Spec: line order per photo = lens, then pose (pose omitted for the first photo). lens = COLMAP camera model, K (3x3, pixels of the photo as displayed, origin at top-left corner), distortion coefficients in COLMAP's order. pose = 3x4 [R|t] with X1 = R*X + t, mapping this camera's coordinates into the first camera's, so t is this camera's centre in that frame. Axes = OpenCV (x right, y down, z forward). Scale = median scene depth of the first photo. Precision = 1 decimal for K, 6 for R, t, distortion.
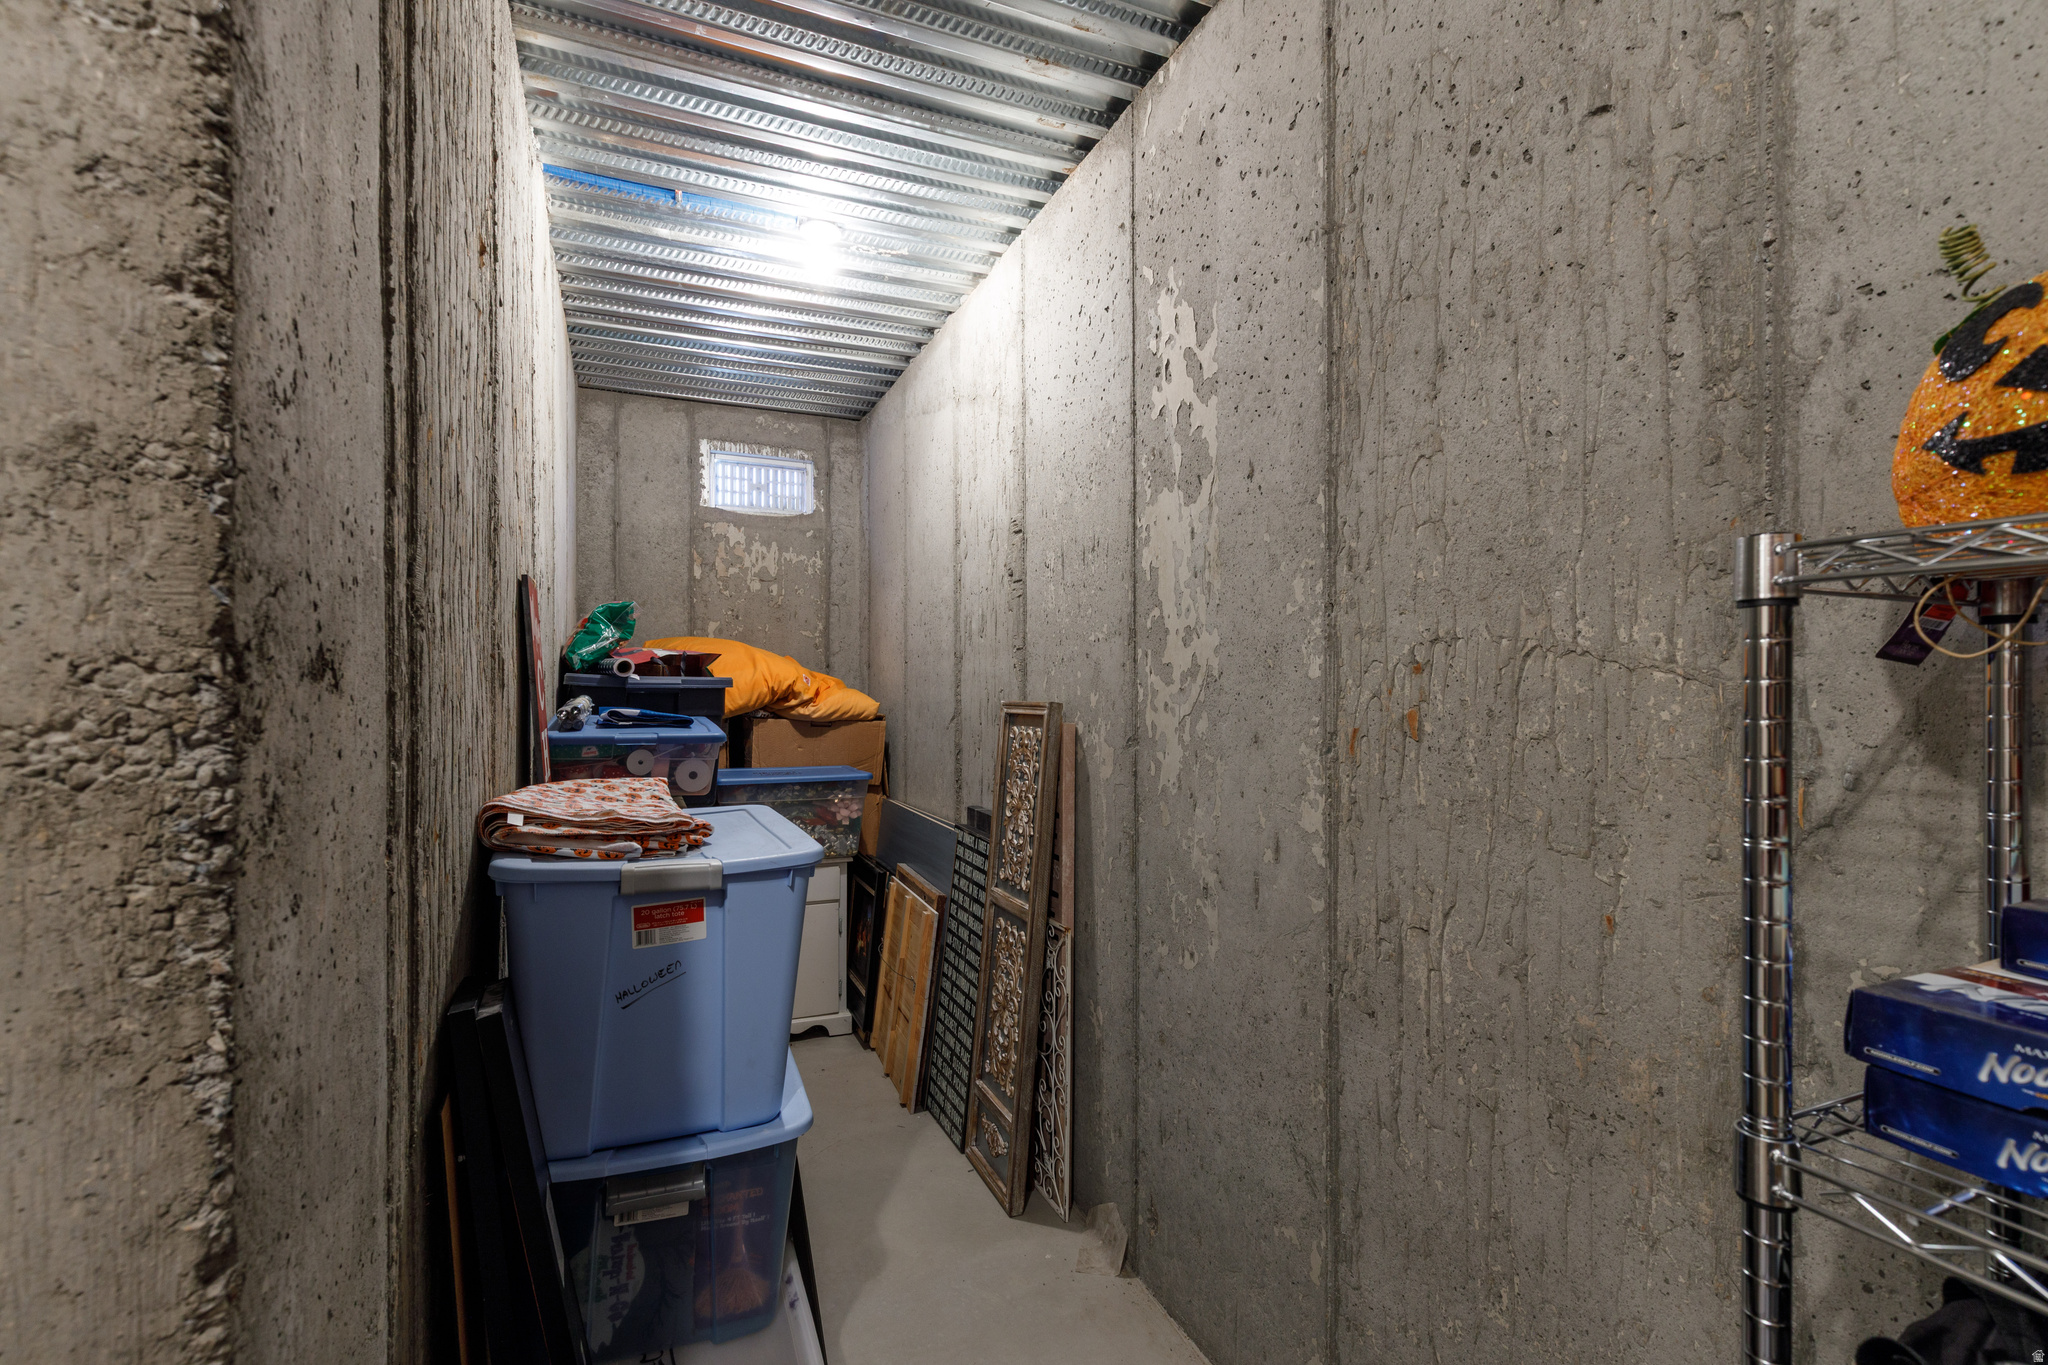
lens RADIAL K [[918.6, 0, 1019.8], [0, 918.6, 692.3], [0, 0, 1]] dist [0.006799, -0.000732]
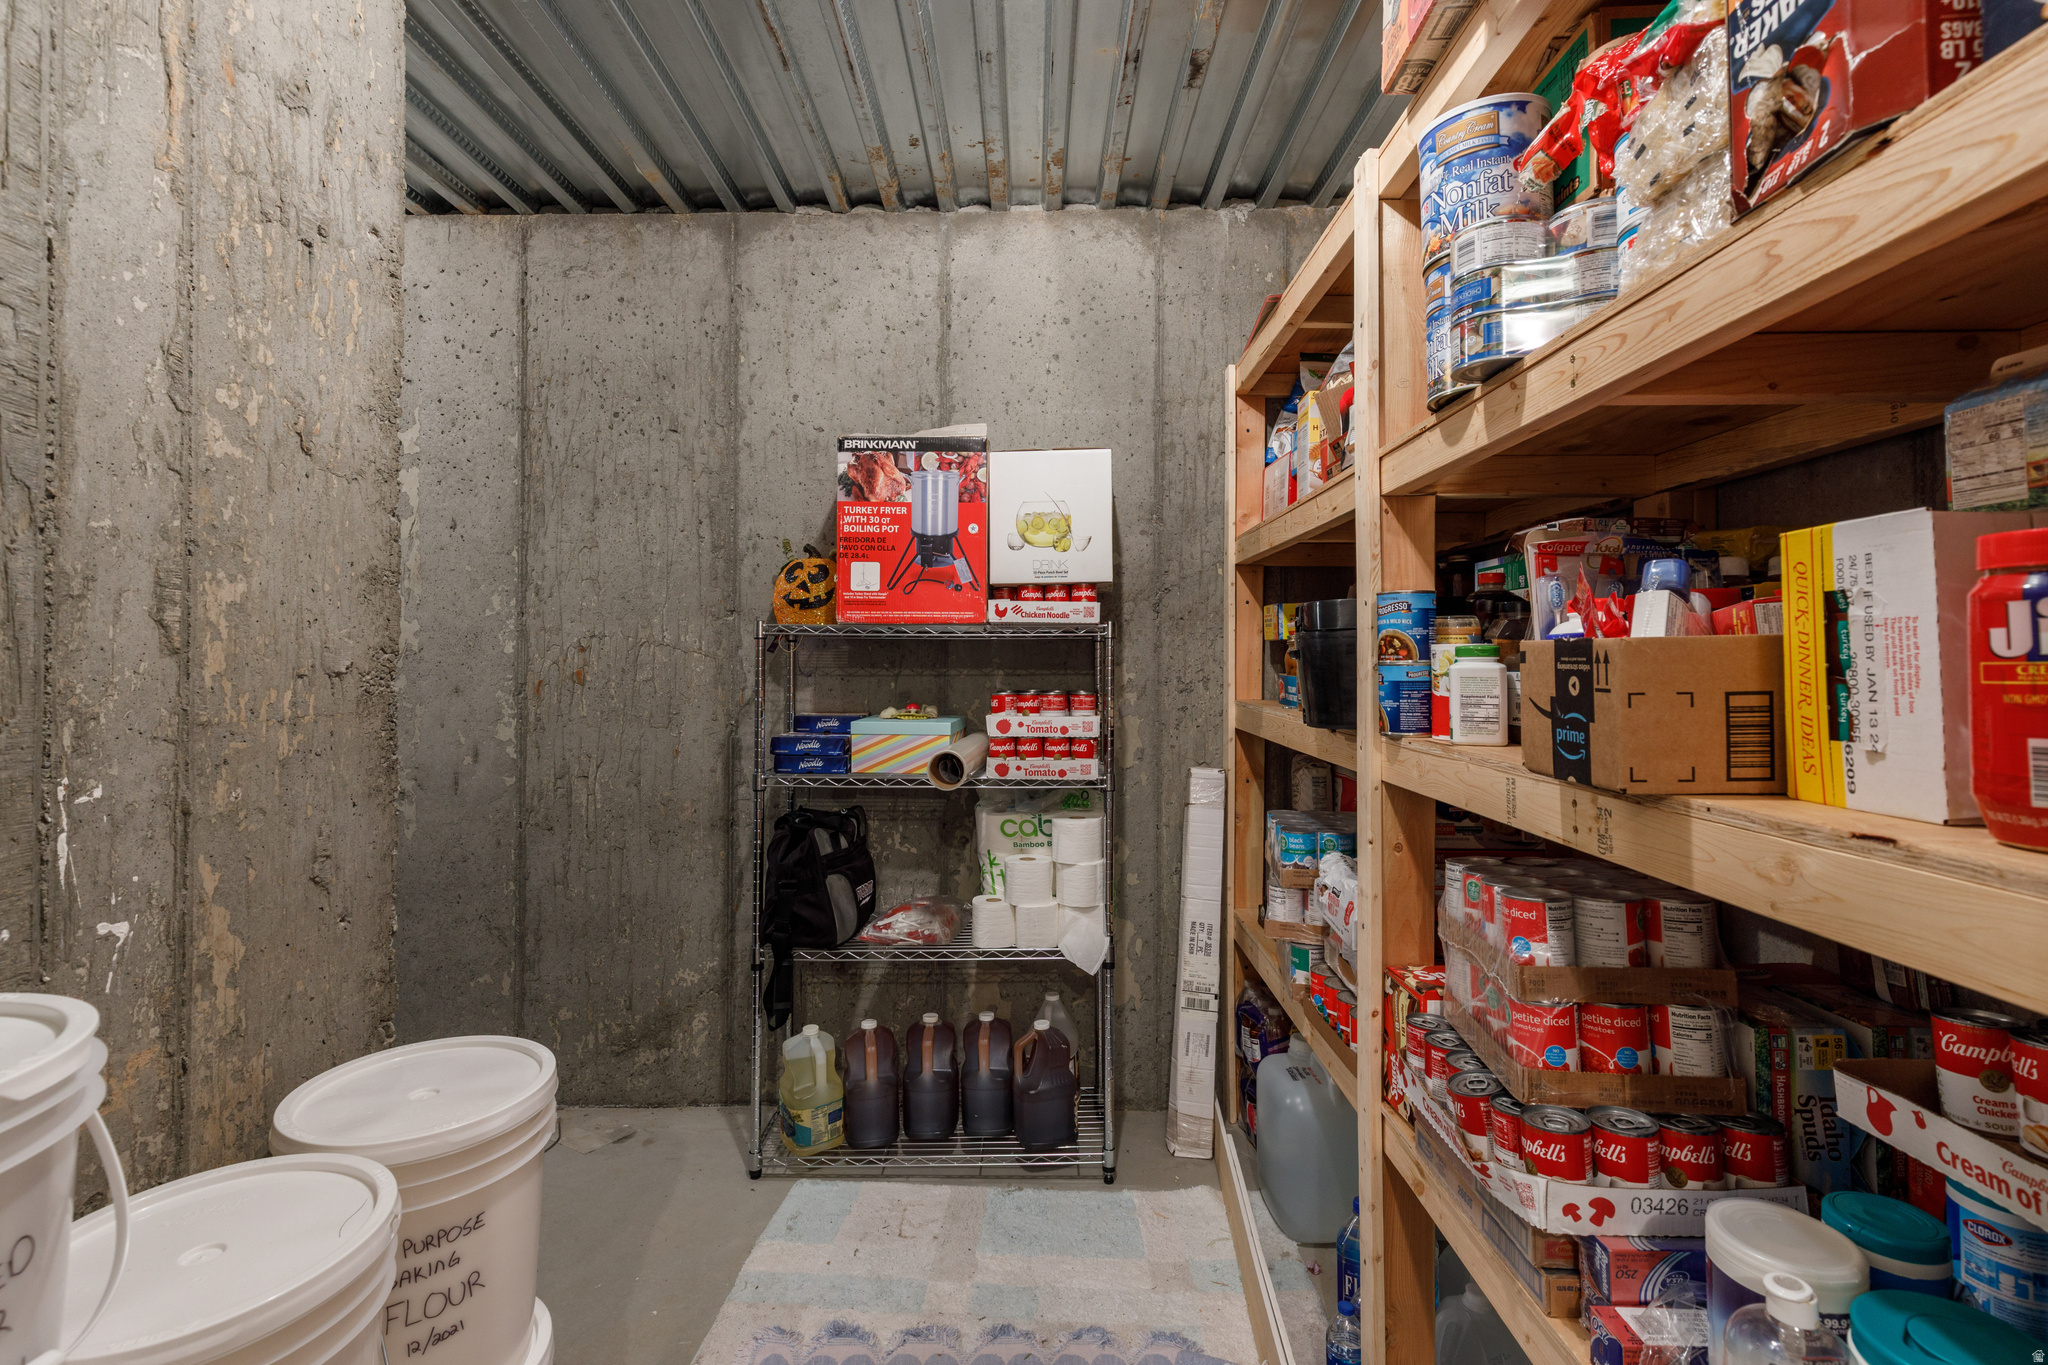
lens RADIAL K [[918.6, 0, 1026.7], [0, 918.6, 648.3], [0, 0, 1]] dist [0.006799, -0.000732]
pose [[0.398945, 0.011974, 0.916897, -0.959542], [0.001326, 0.999906, -0.013635, 0.000554], [-0.916974, 0.006655, 0.398891, -0.660939]]
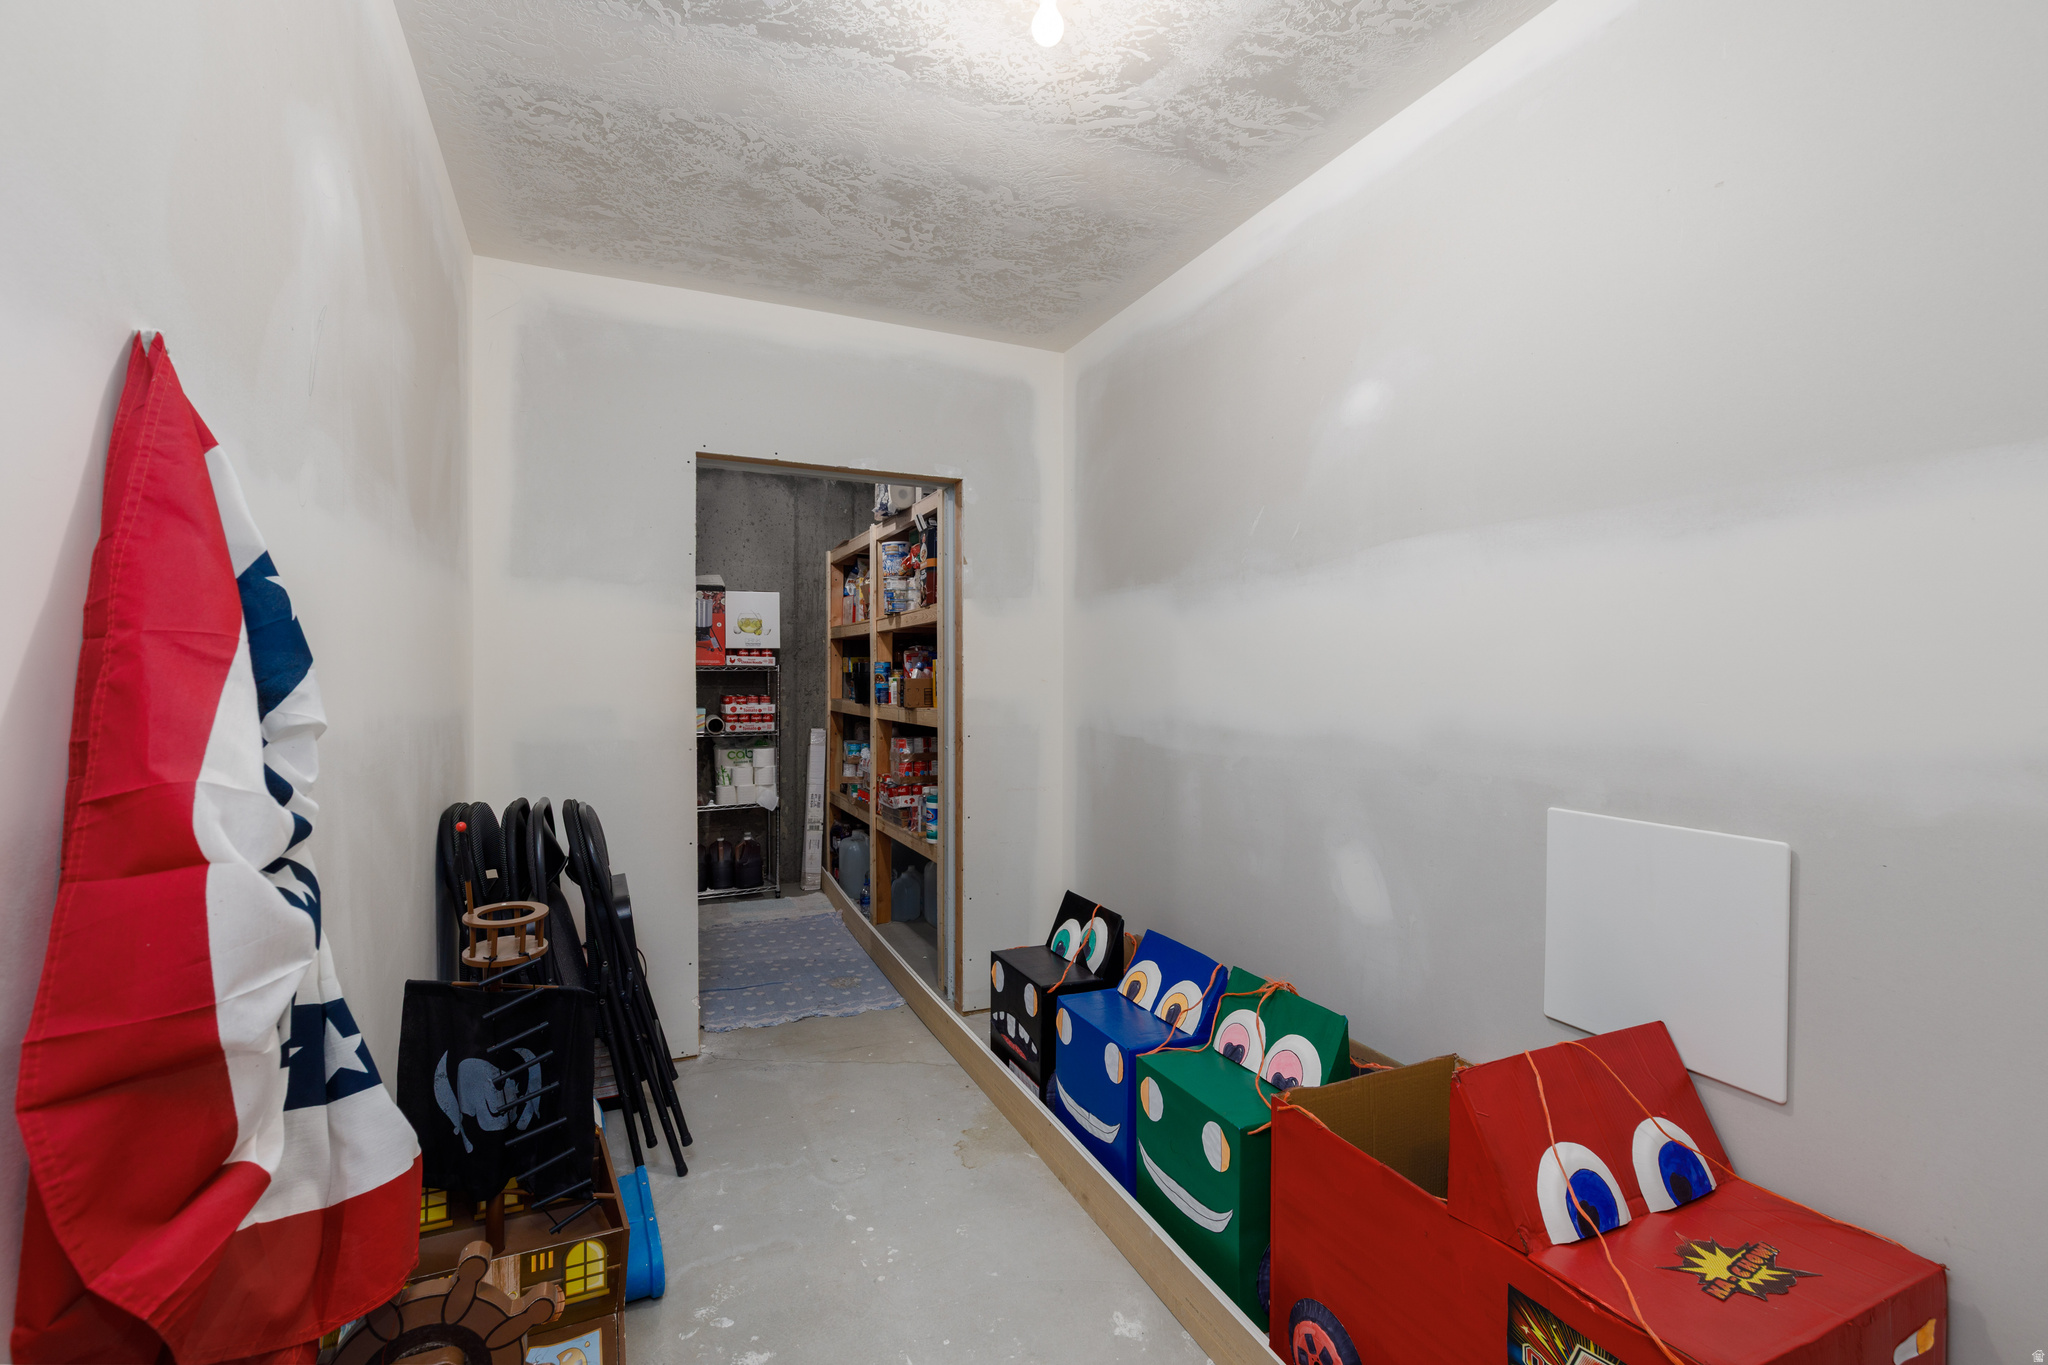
lens RADIAL K [[918.6, 0, 1024.9], [0, 918.6, 684.3], [0, 0, 1]] dist [0.006799, -0.000732]
pose [[-0.030395, -0.008721, 0.999500, -3.595332], [0.002010, 0.999959, 0.008786, -0.021798], [-0.999536, 0.002277, -0.030376, -1.115851]]
